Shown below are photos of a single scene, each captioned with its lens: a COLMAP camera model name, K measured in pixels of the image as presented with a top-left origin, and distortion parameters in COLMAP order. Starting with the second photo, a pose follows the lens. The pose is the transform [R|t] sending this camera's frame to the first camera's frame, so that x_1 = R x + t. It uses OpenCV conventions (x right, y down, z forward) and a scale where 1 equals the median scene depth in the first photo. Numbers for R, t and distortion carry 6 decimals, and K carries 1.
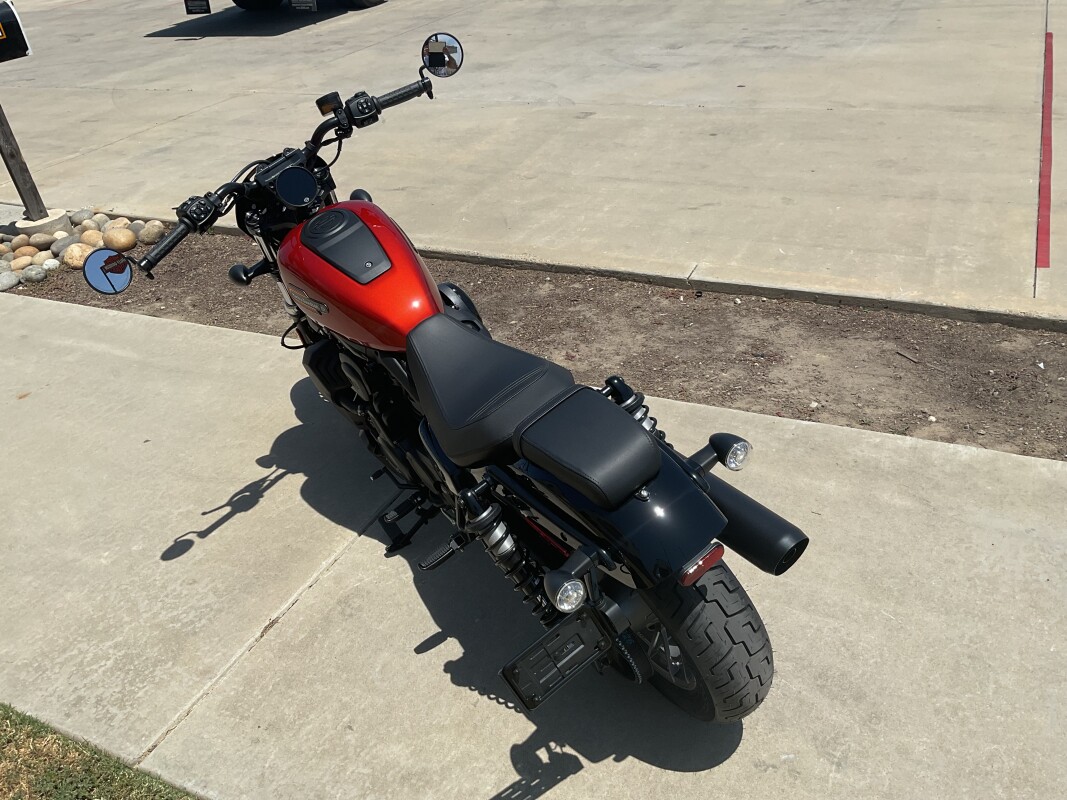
lens RADIAL K [[881.7, 0, 529.0], [0, 881.7, 403.5], [0, 0, 1]] dist [0.050359, -0.094541]
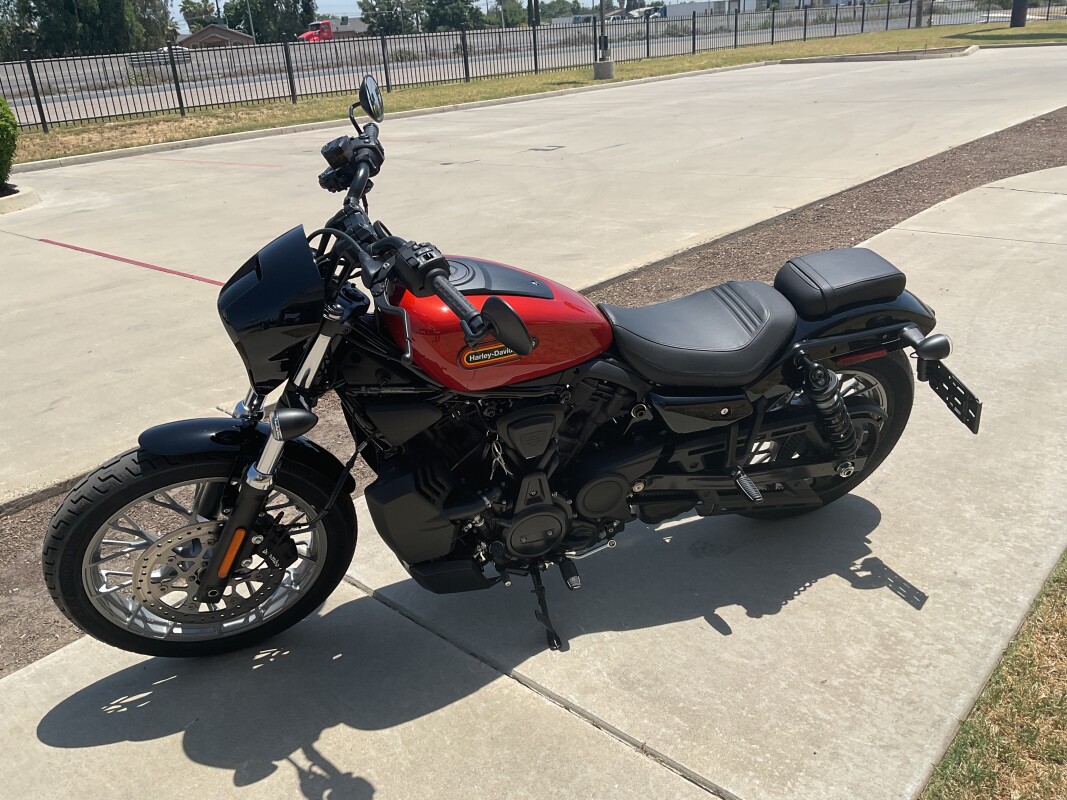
lens RADIAL K [[881.7, 0, 531.1], [0, 881.7, 404.3], [0, 0, 1]] dist [0.050359, -0.094541]
pose [[0.278357, -0.296405, 0.913598, -0.957813], [0.541948, 0.833778, 0.105387, -0.140047], [-0.792975, 0.465788, 0.392725, 0.651684]]
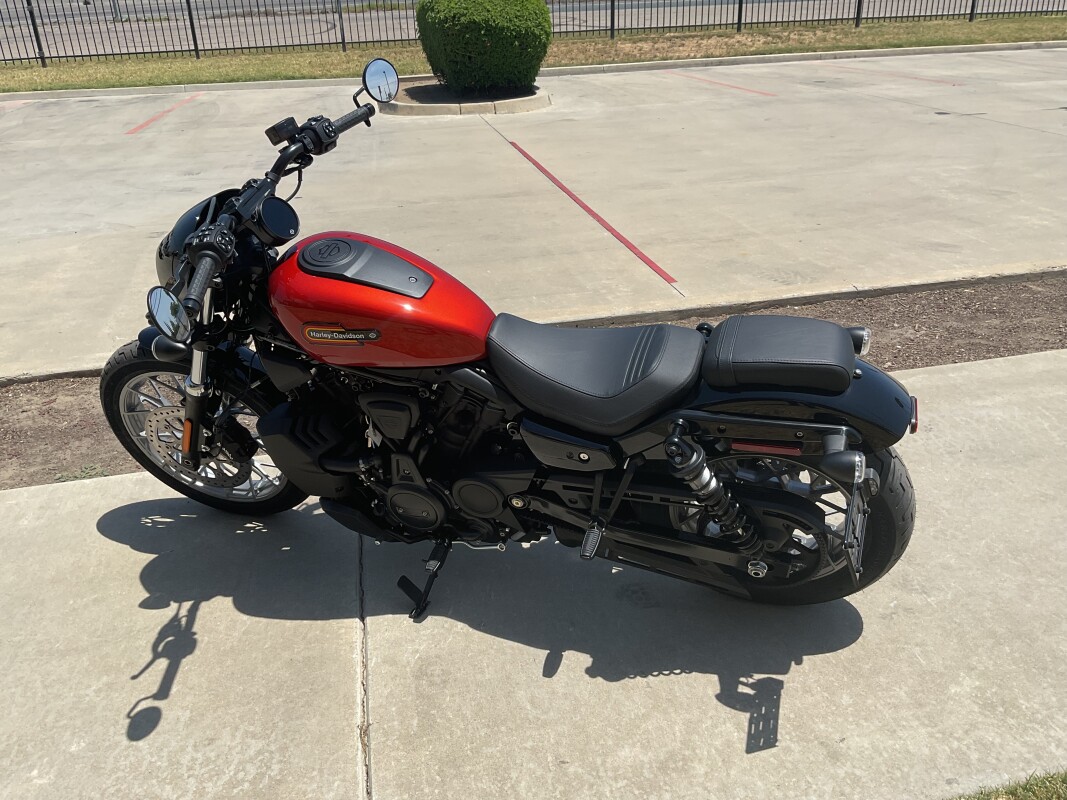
lens RADIAL K [[881.7, 0, 537.3], [0, 881.7, 405.1], [0, 0, 1]] dist [0.050359, -0.094541]
pose [[0.788444, -0.203955, 0.580309, -0.595783], [0.290840, 0.954917, -0.059539, 0.058005], [-0.542004, 0.215720, 0.812217, 0.182083]]
